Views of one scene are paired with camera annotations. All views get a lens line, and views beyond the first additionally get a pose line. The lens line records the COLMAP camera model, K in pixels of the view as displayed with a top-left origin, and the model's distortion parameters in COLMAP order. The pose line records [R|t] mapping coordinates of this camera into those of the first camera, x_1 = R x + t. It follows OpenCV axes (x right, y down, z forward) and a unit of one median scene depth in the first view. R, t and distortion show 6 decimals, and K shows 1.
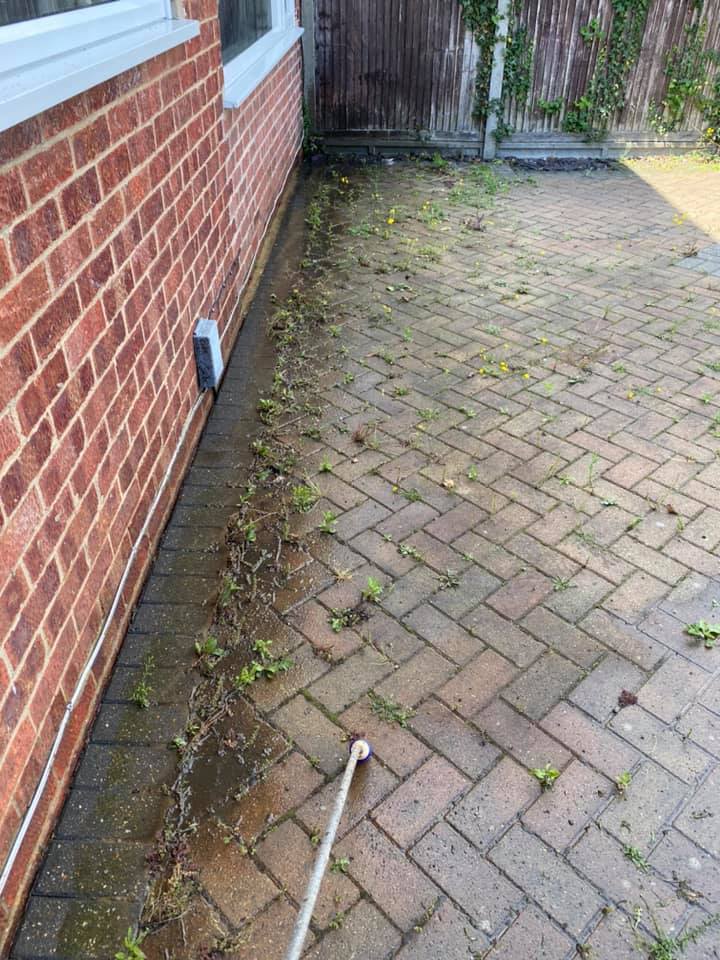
lens RADIAL K [[734.9, 0, 352.1], [0, 734.9, 477.3], [0, 0, 1]] dist [0.010099, -0.020986]
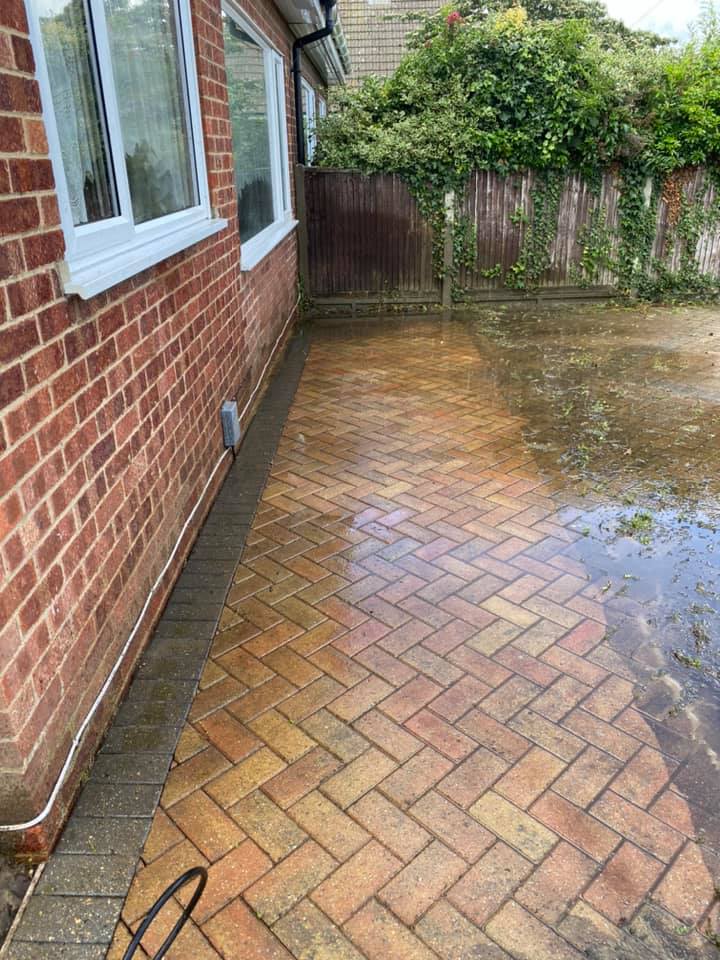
lens RADIAL K [[734.9, 0, 365.8], [0, 734.9, 480.5], [0, 0, 1]] dist [0.010099, -0.020986]
pose [[0.999446, -0.031893, 0.009504, 0.056974], [0.033160, 0.978552, -0.203315, 0.251726], [-0.002816, 0.203518, 0.979067, -0.418330]]
